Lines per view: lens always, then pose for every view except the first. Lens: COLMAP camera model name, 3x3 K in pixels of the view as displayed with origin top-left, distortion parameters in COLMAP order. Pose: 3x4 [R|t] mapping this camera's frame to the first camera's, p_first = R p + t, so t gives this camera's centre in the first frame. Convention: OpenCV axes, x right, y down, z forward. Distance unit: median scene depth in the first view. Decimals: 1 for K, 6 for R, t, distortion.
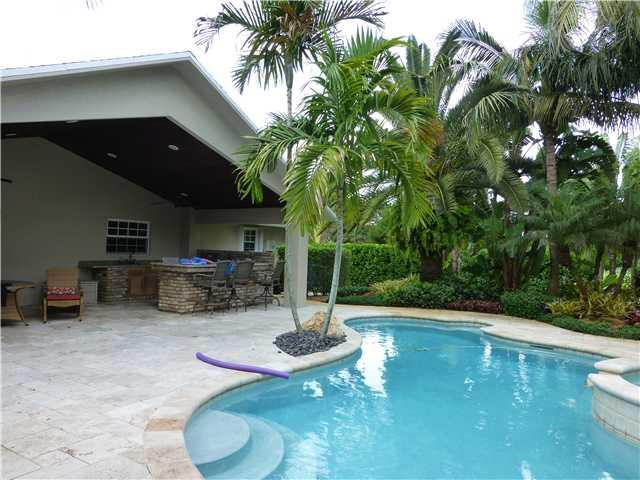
lens RADIAL K [[470.6, 0, 320.0], [0, 470.6, 240.0], [0, 0, 1]] dist [-0.005917, 0.000107]
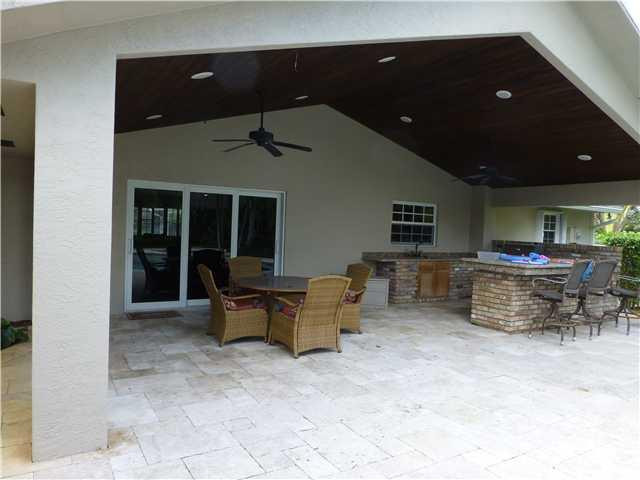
lens RADIAL K [[470.6, 0, 320.0], [0, 470.6, 240.0], [0, 0, 1]] dist [-0.005917, 0.000107]
pose [[0.892660, 0.016845, -0.450416, -0.194708], [-0.004838, 0.999602, 0.027796, 0.000174], [0.450705, -0.022633, 0.892386, 0.208444]]
